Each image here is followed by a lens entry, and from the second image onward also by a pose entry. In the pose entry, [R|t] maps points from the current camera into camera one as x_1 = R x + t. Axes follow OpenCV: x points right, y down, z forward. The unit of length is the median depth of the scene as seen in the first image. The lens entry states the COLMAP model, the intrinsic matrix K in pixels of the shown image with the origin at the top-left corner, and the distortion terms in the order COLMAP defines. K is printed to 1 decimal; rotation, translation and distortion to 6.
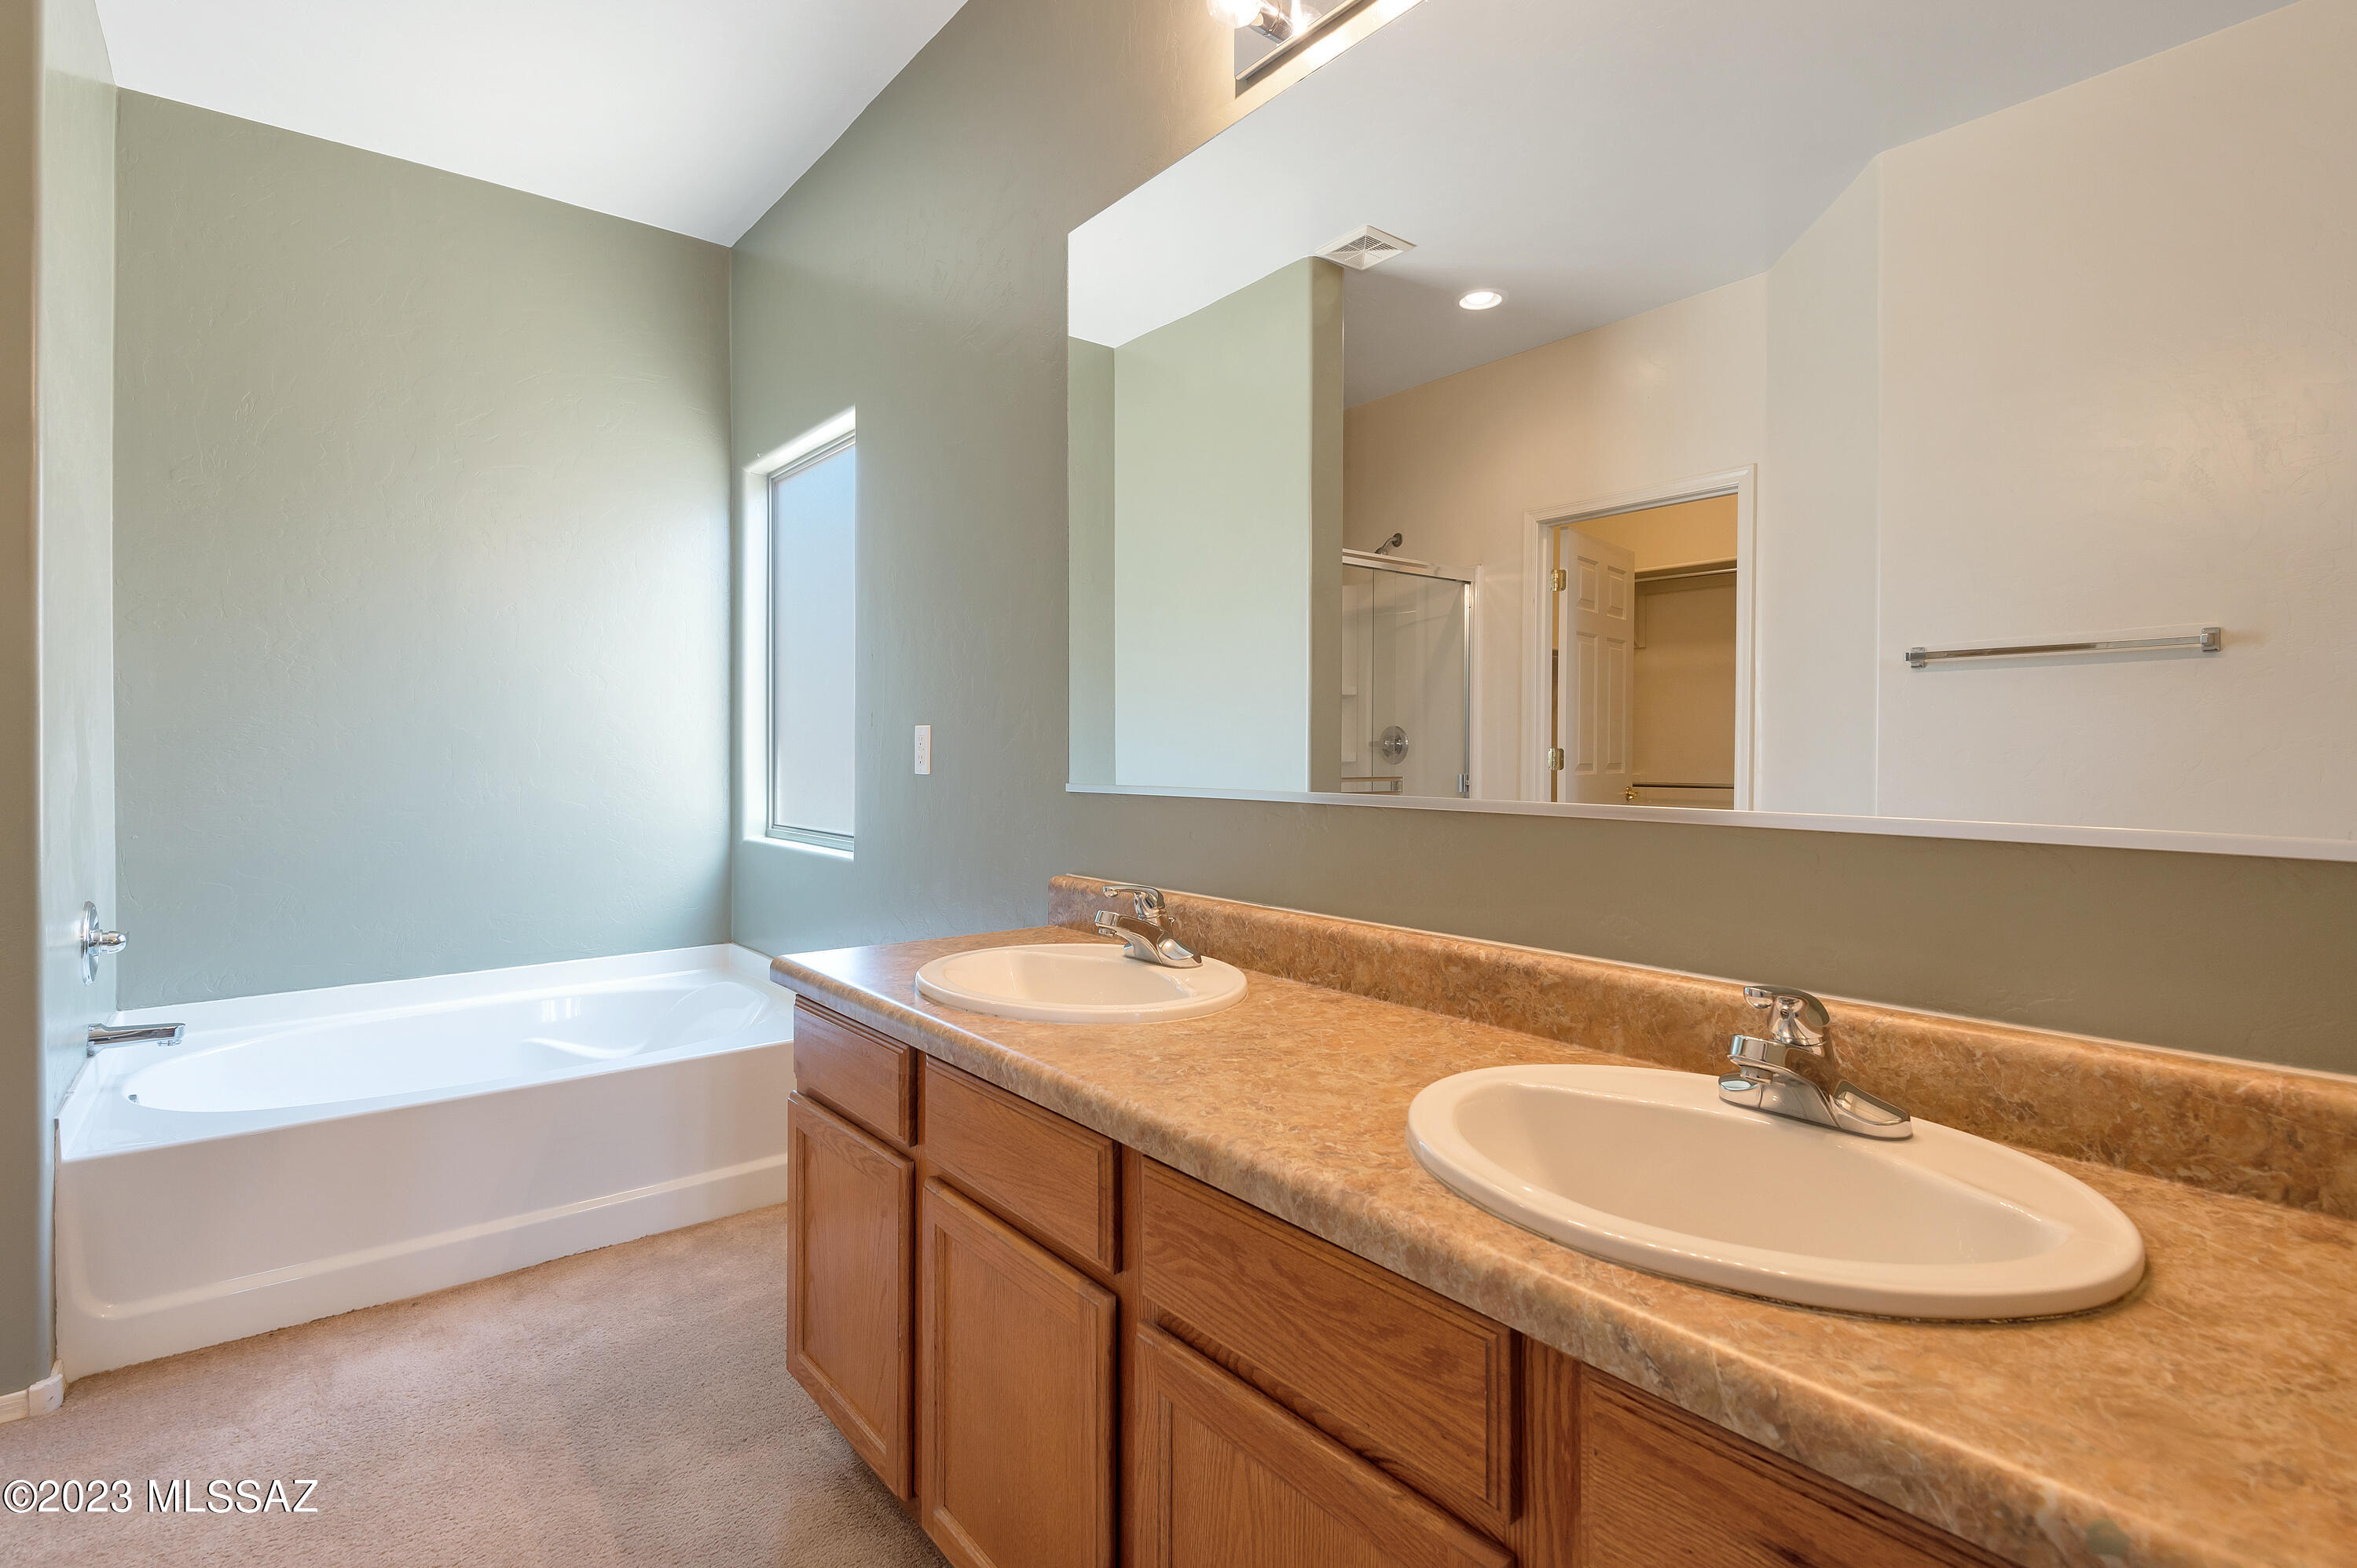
lens RADIAL K [[1135.8, 0, 1160.7], [0, 1135.8, 762.5], [0, 0, 1]] dist [0.023733, -0.017172]
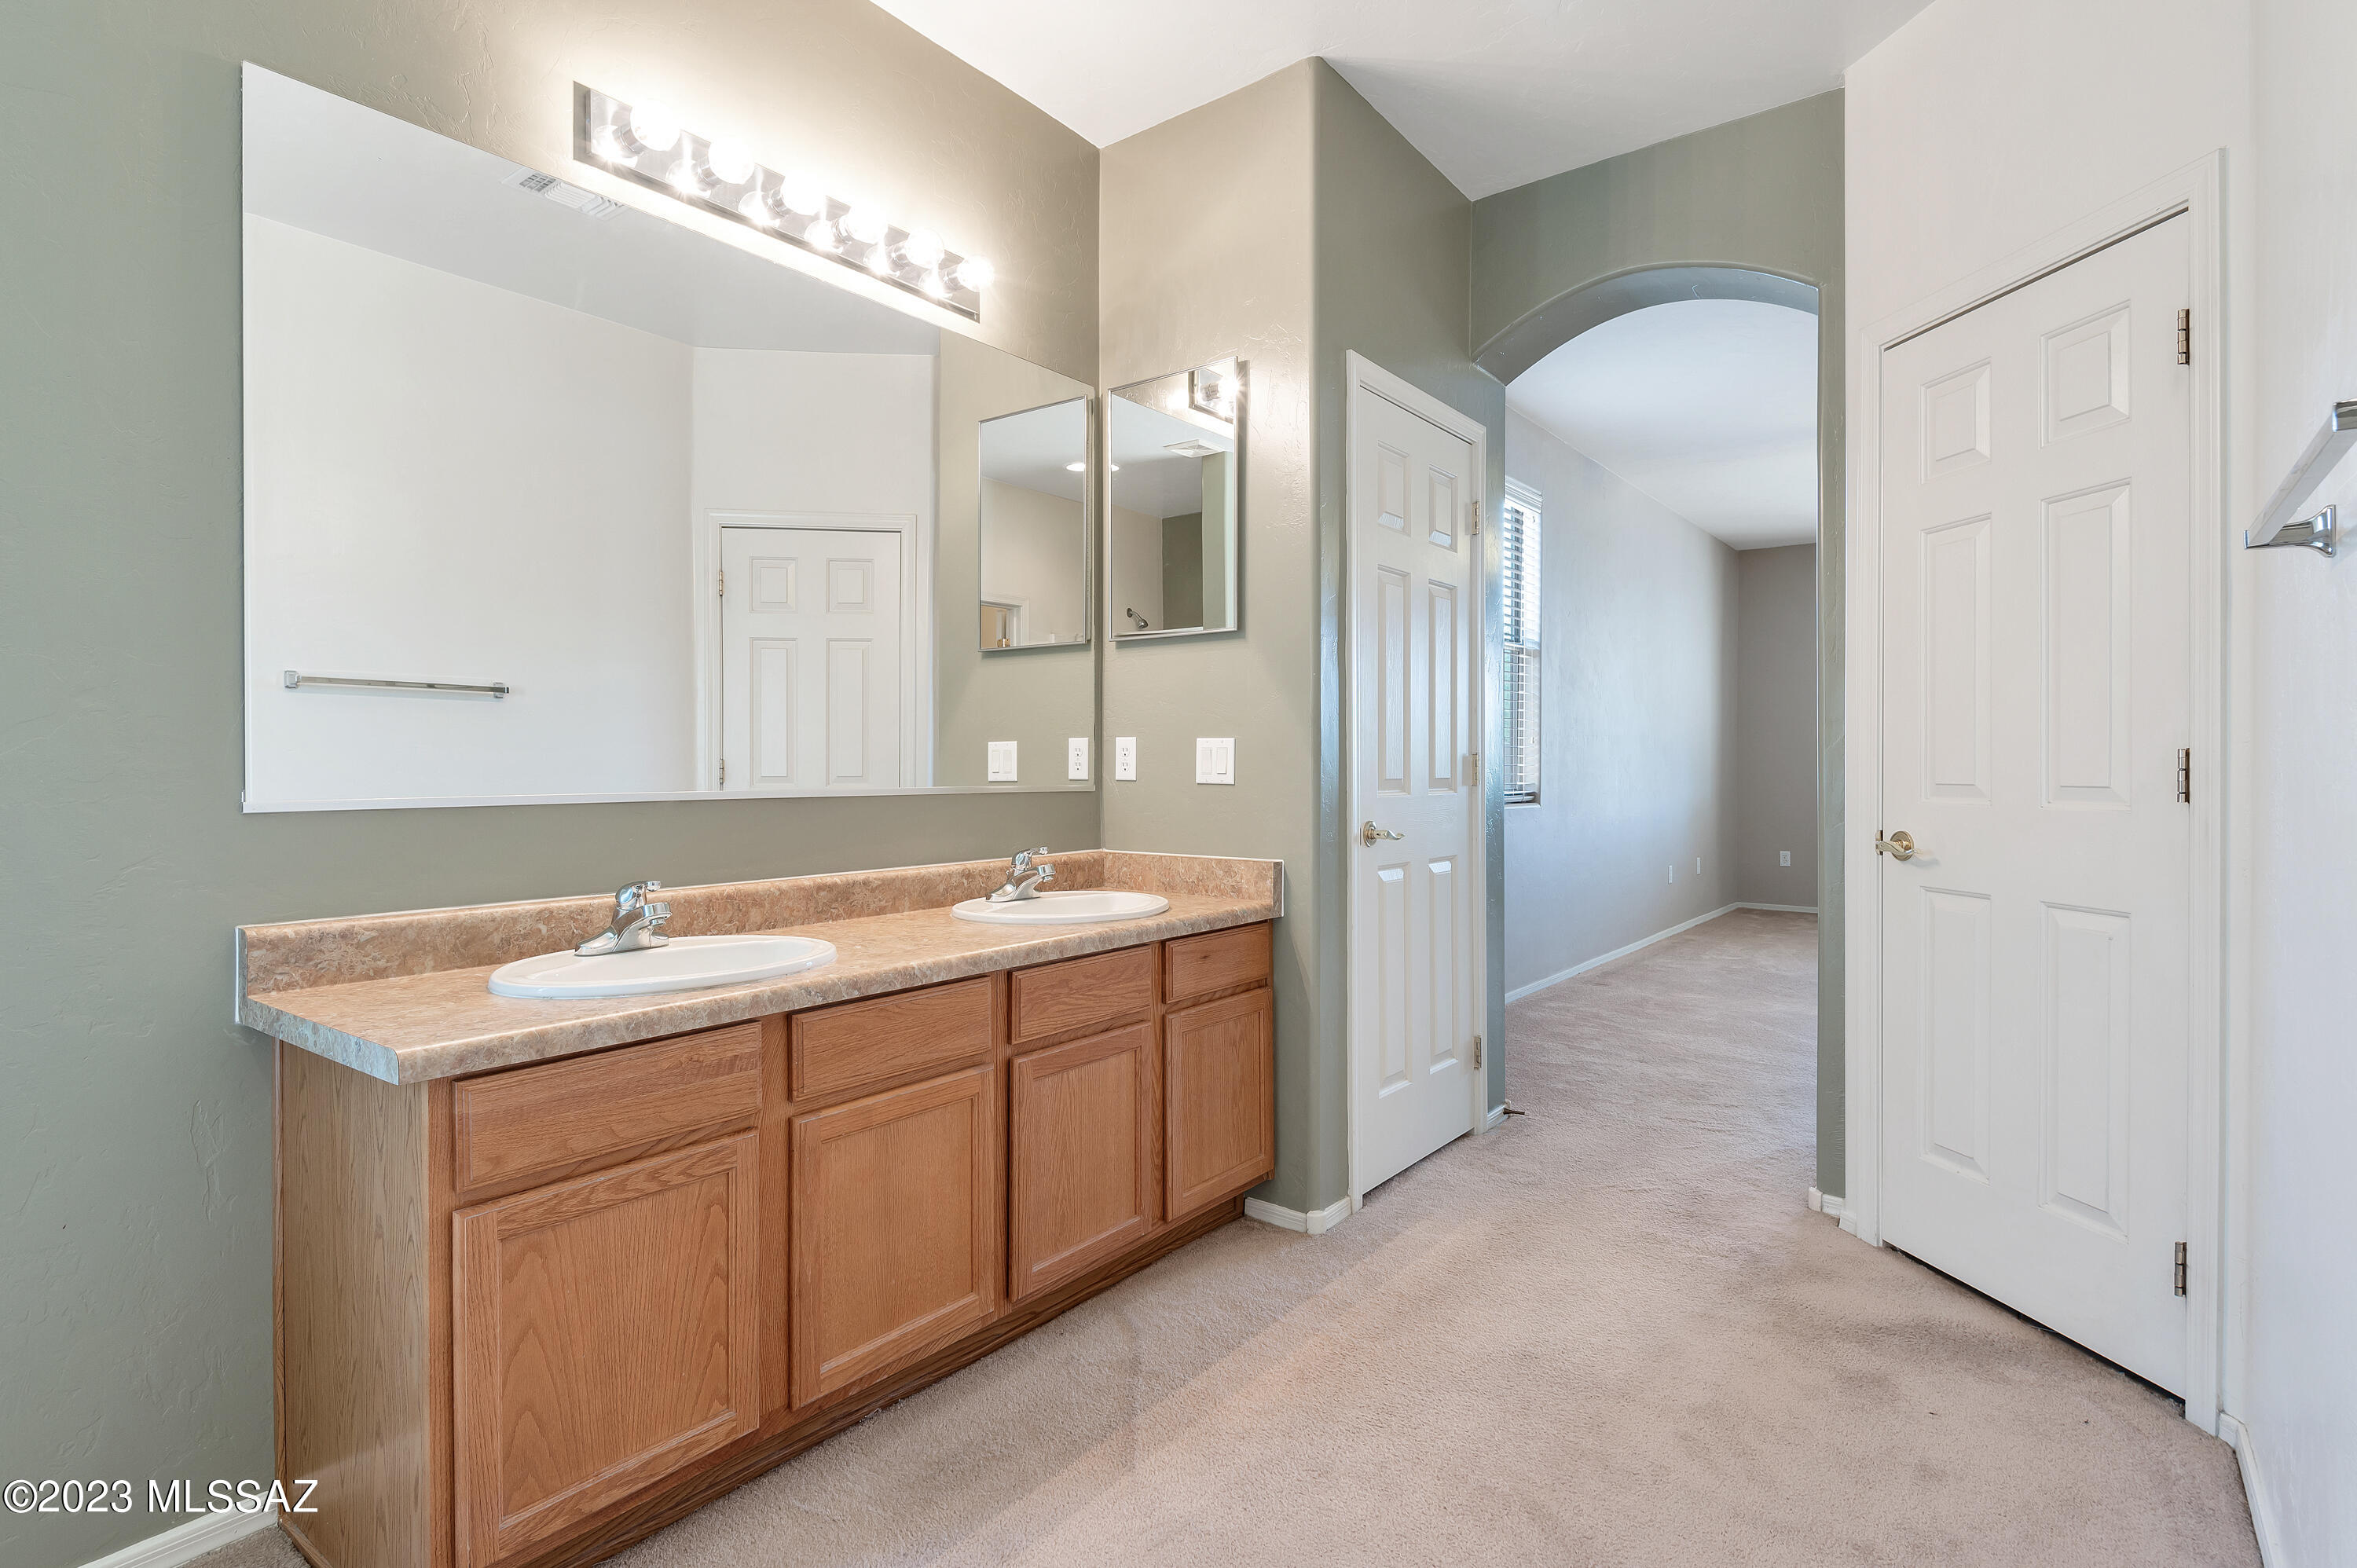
lens RADIAL K [[1195.7, 0, 1178.5], [0, 1195.7, 784.0], [0, 0, 1]] dist [0.000250, 0.000004]
pose [[-0.262846, -0.015461, 0.964714, -1.527983], [0.010753, 0.999763, 0.018952, -0.002677], [-0.964778, 0.015356, -0.262618, 0.952667]]
